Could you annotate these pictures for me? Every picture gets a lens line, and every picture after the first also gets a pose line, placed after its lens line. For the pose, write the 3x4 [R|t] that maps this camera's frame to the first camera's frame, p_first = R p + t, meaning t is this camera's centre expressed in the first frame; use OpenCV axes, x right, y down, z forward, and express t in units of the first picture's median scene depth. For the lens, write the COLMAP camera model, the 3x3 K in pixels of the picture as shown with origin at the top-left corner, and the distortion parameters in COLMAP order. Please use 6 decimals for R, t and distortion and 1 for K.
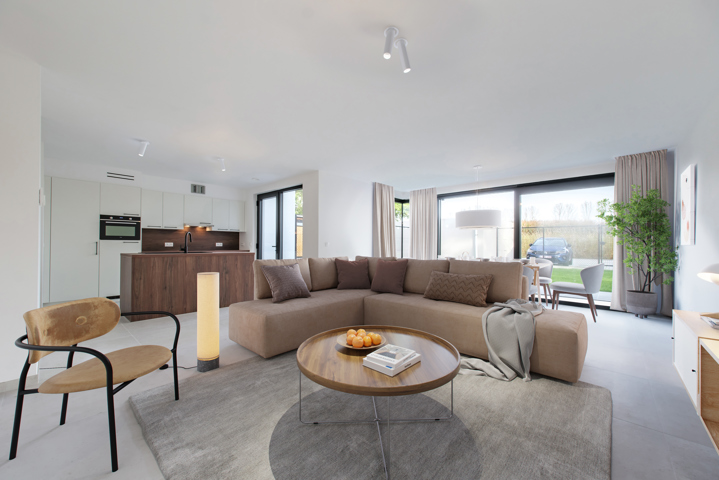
lens RADIAL K [[284.9, 0, 359.5], [0, 284.9, 241.7], [0, 0, 1]] dist [-0.002684, -0.000345]
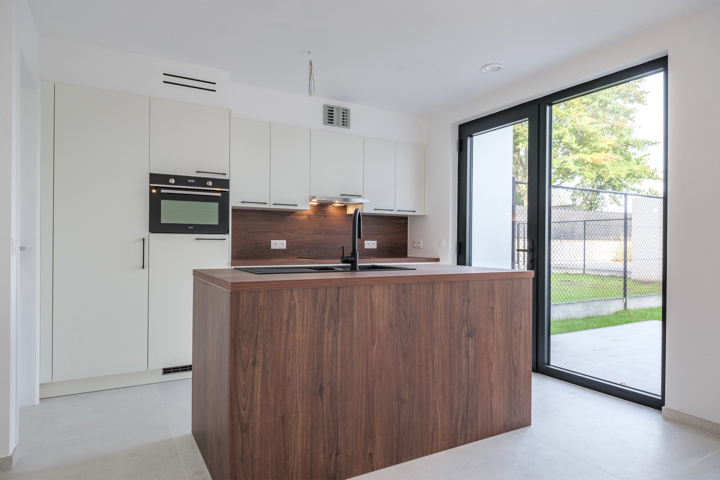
lens RADIAL K [[438.4, 0, 355.7], [0, 438.4, 244.7], [0, 0, 1]] dist [0.008727, 0.000236]
pose [[0.947975, 0.003761, -0.318323, -0.386425], [-0.000111, 0.999934, 0.011483, 0.002528], [0.318345, -0.010850, 0.947913, 0.444183]]
